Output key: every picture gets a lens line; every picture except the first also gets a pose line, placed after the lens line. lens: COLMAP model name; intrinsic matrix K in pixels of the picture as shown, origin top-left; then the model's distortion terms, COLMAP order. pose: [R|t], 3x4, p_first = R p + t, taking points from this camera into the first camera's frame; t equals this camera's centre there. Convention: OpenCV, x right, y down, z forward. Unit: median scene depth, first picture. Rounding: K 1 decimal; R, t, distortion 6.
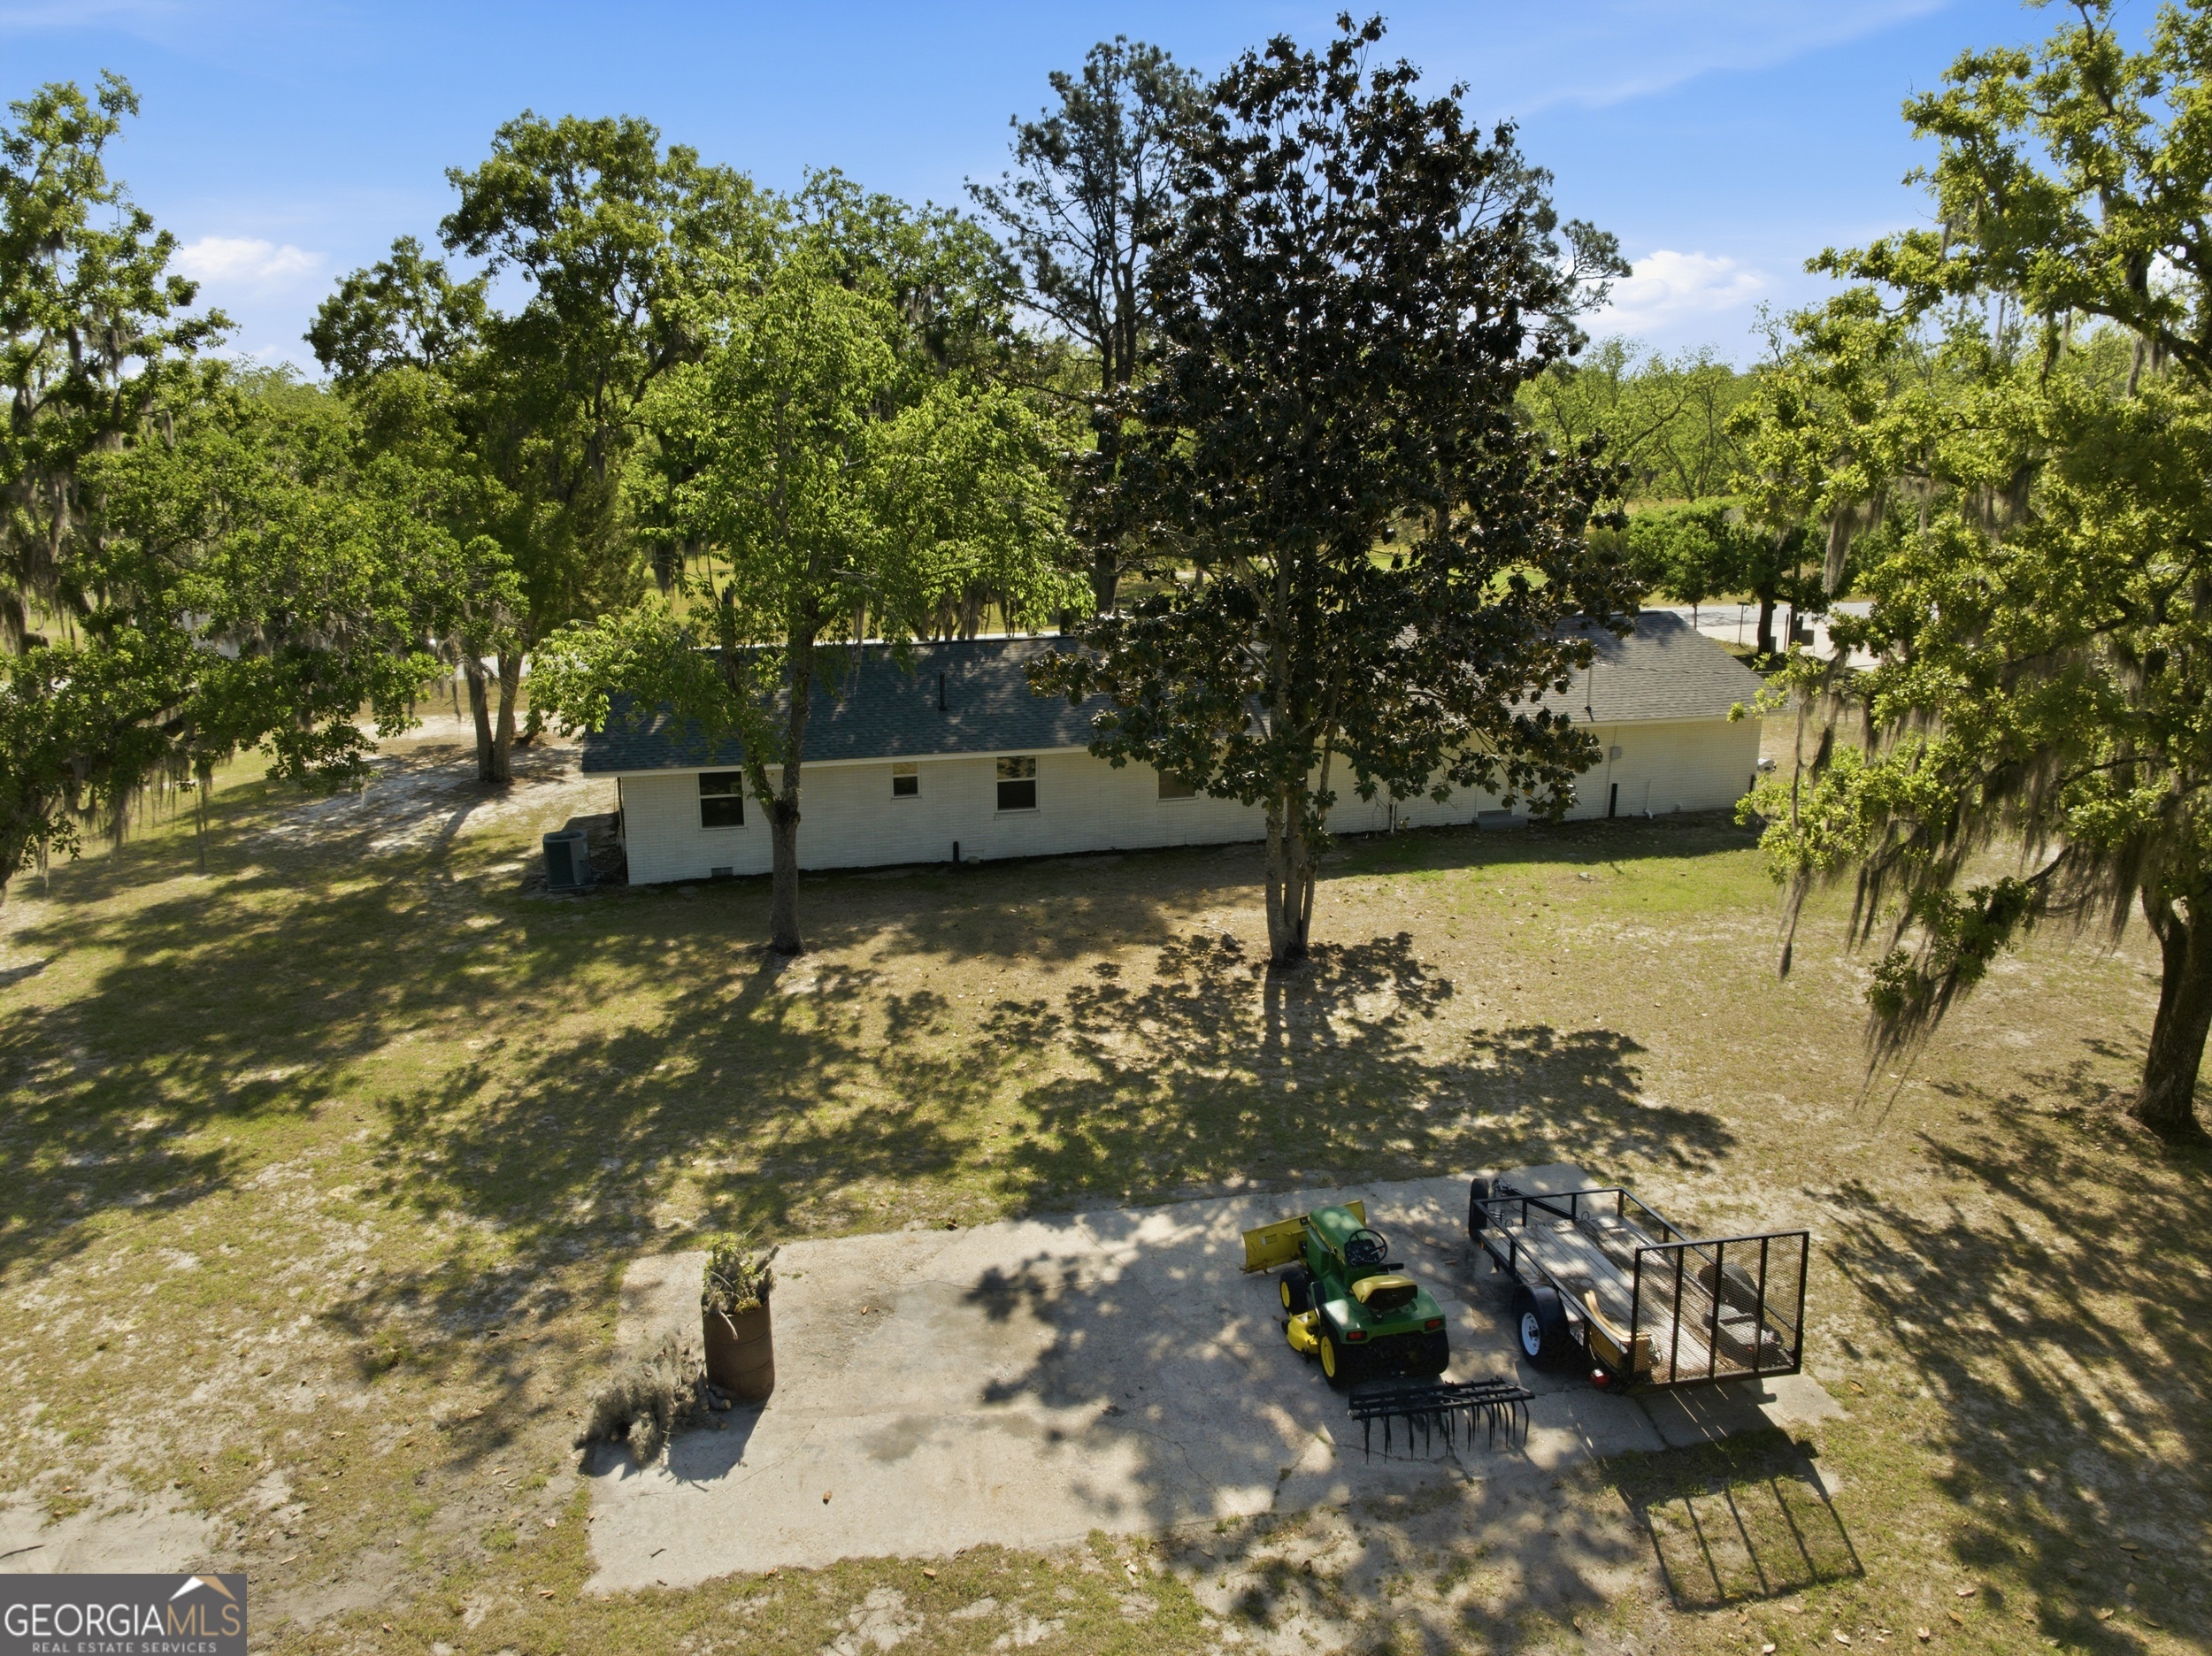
lens RADIAL K [[1559.7, 0, 1109.2], [0, 1559.7, 829.6], [0, 0, 1]] dist [-0.039778, 0.005389]
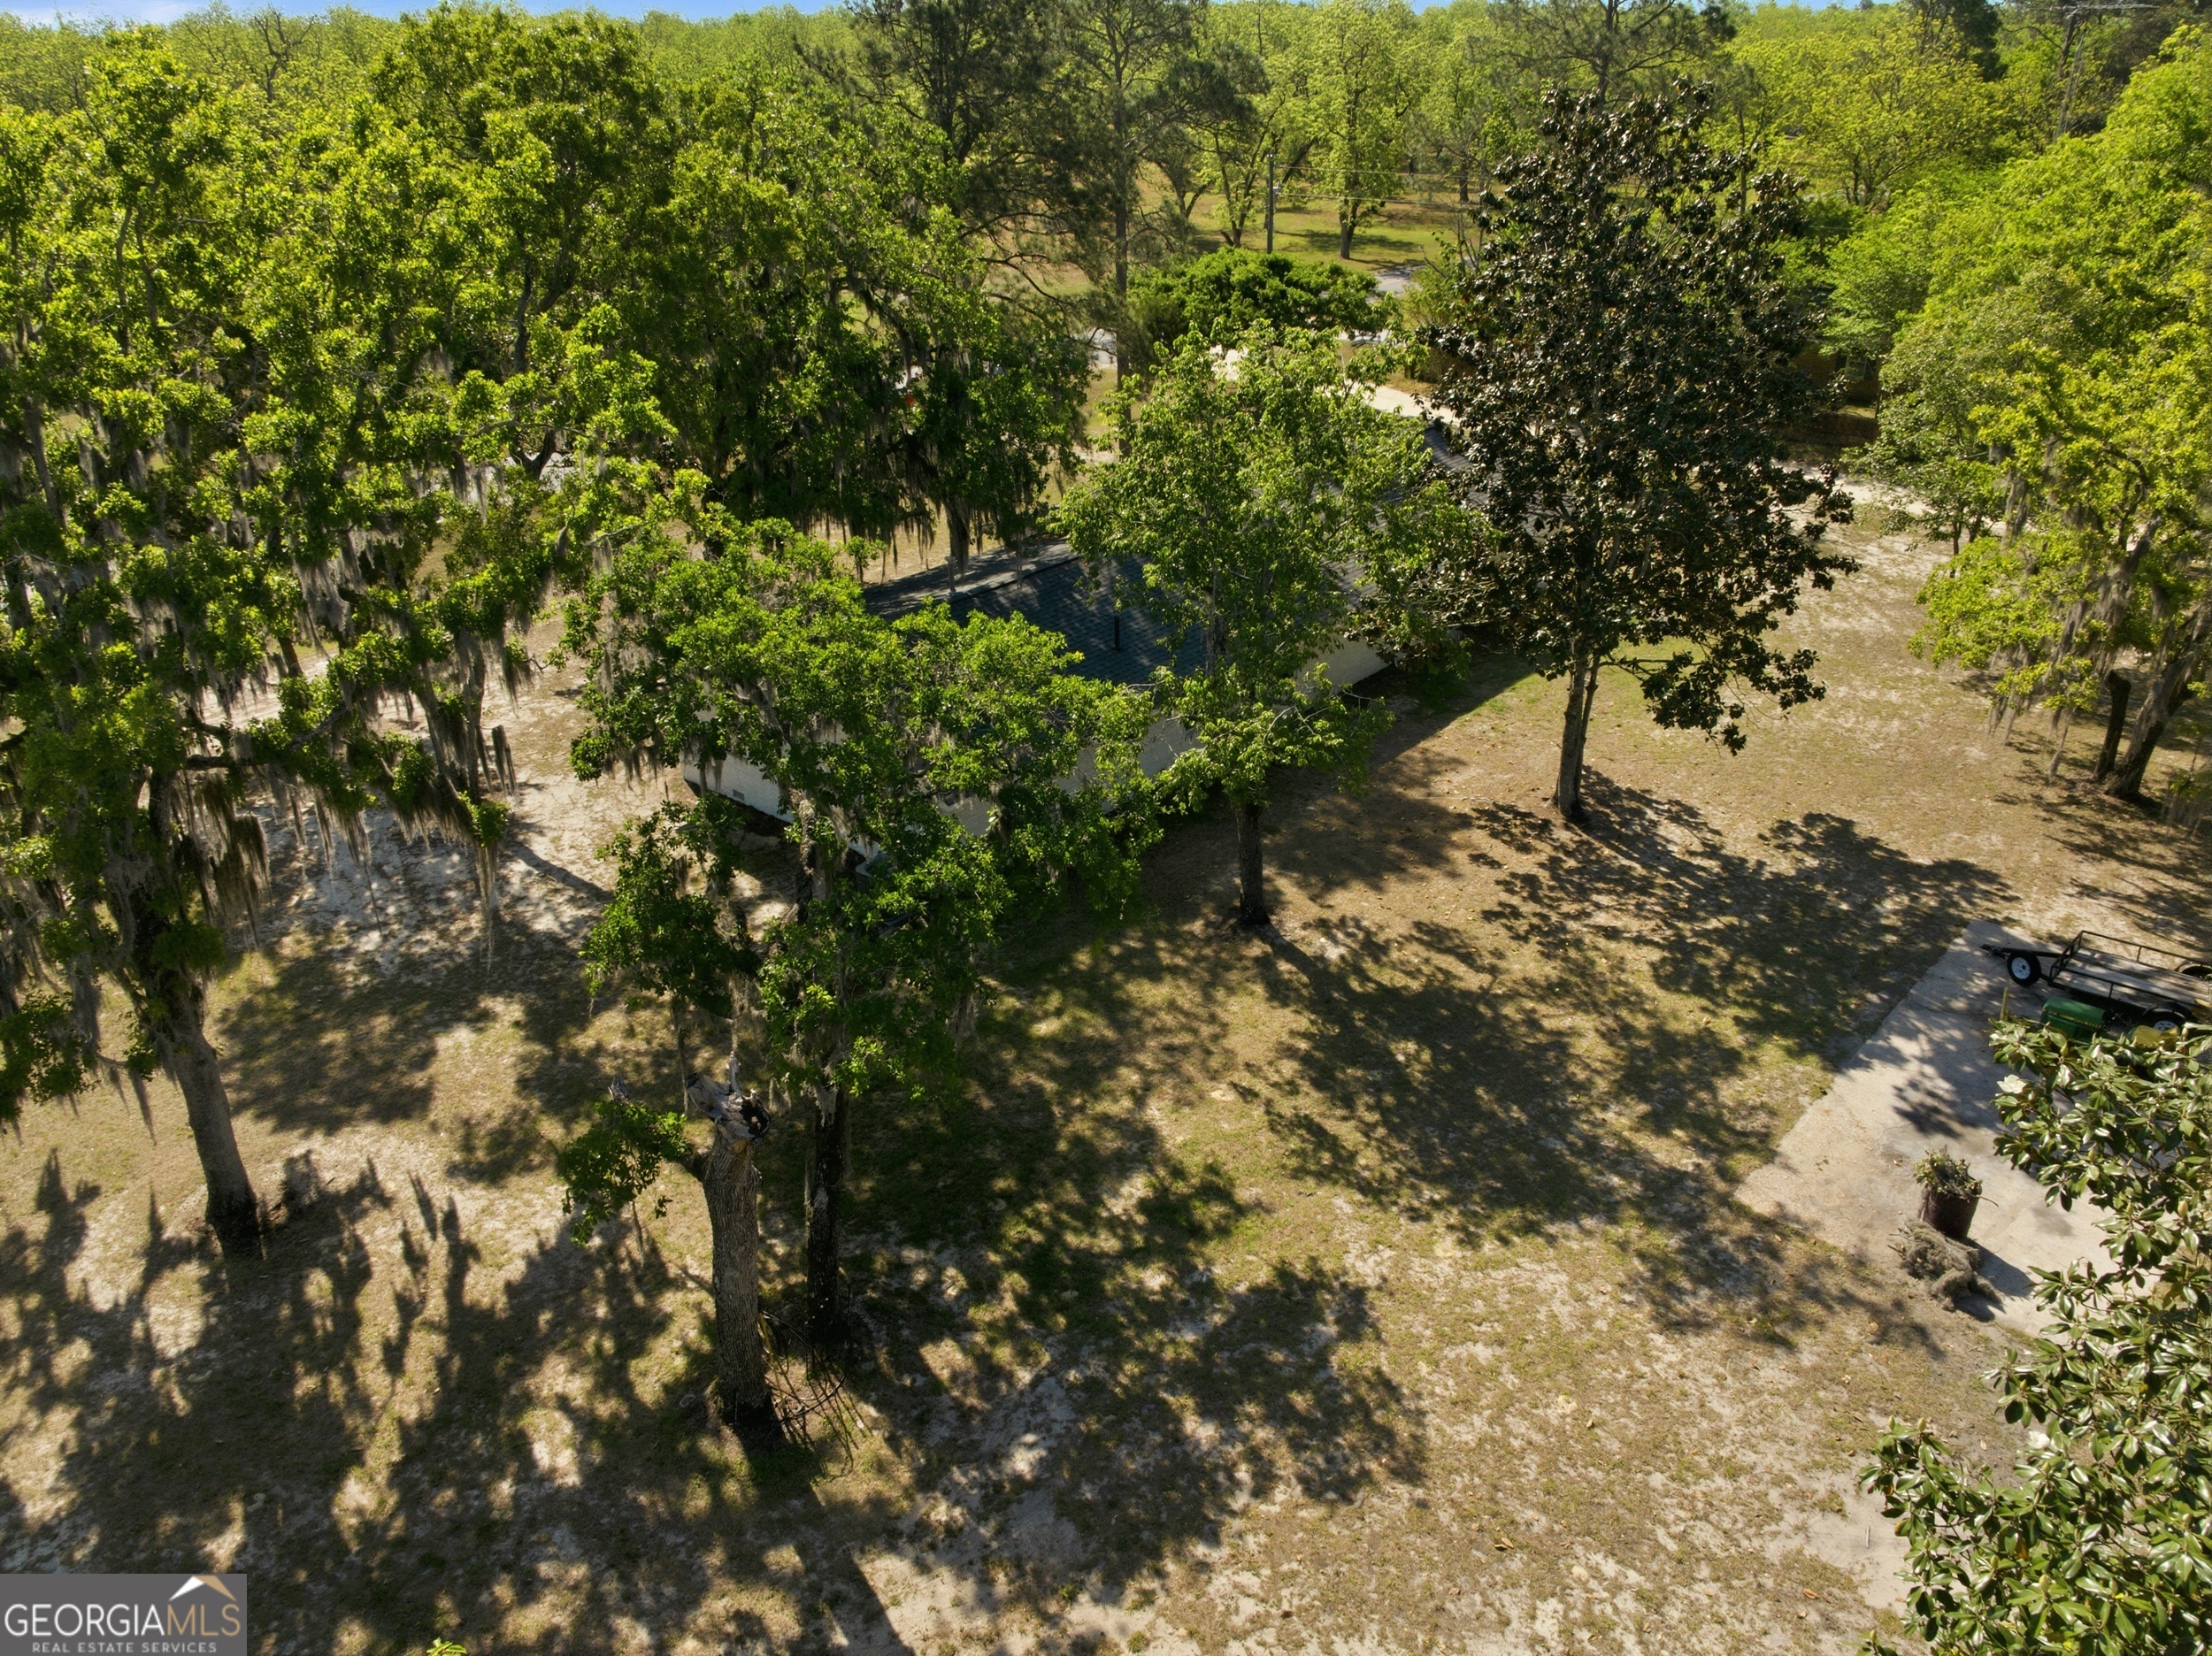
lens RADIAL K [[1559.7, 0, 1108.3], [0, 1559.7, 824.7], [0, 0, 1]] dist [-0.039778, 0.005389]
pose [[0.821797, -0.266730, 0.503492, -0.990005], [0.154157, 0.954788, 0.254195, -0.342639], [-0.548530, -0.131280, 0.825761, 0.156961]]
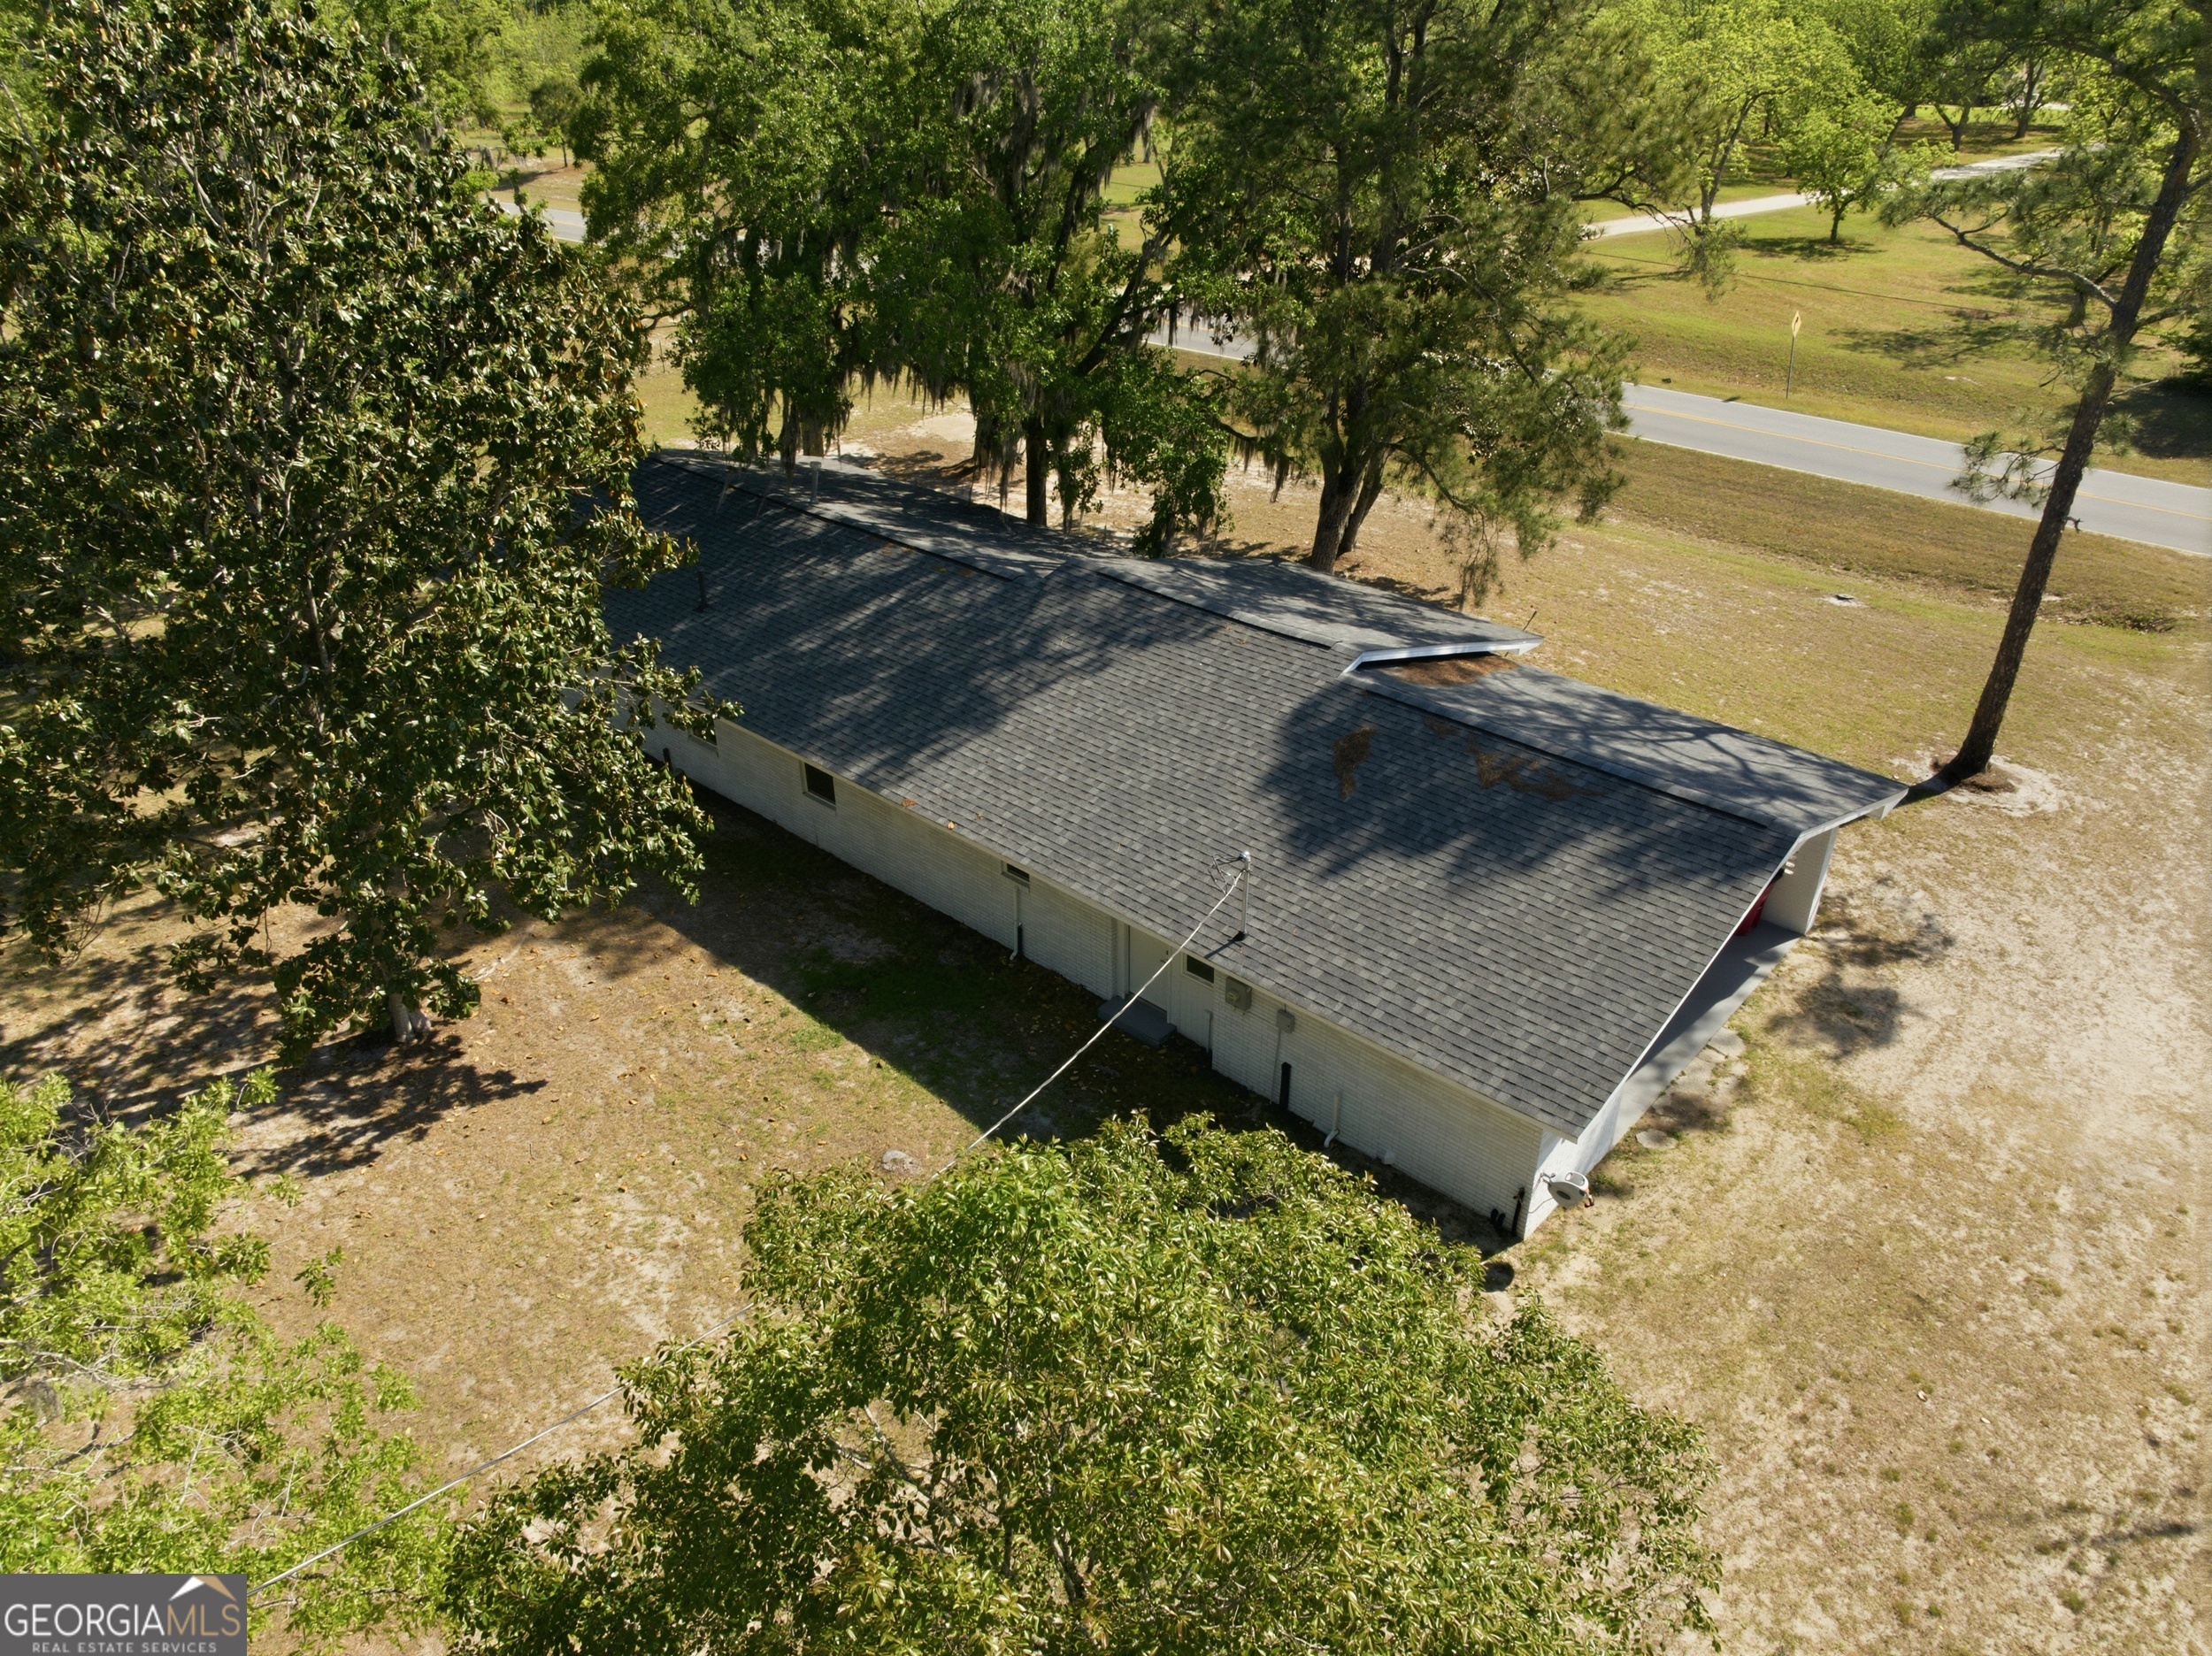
lens RADIAL K [[1559.7, 0, 1108.8], [0, 1559.7, 827.7], [0, 0, 1]] dist [-0.039778, 0.005389]
pose [[0.562486, 0.417061, -0.713912, 1.065163], [-0.212612, 0.907381, 0.362568, -0.499281], [0.799003, -0.052154, 0.599061, 0.923565]]
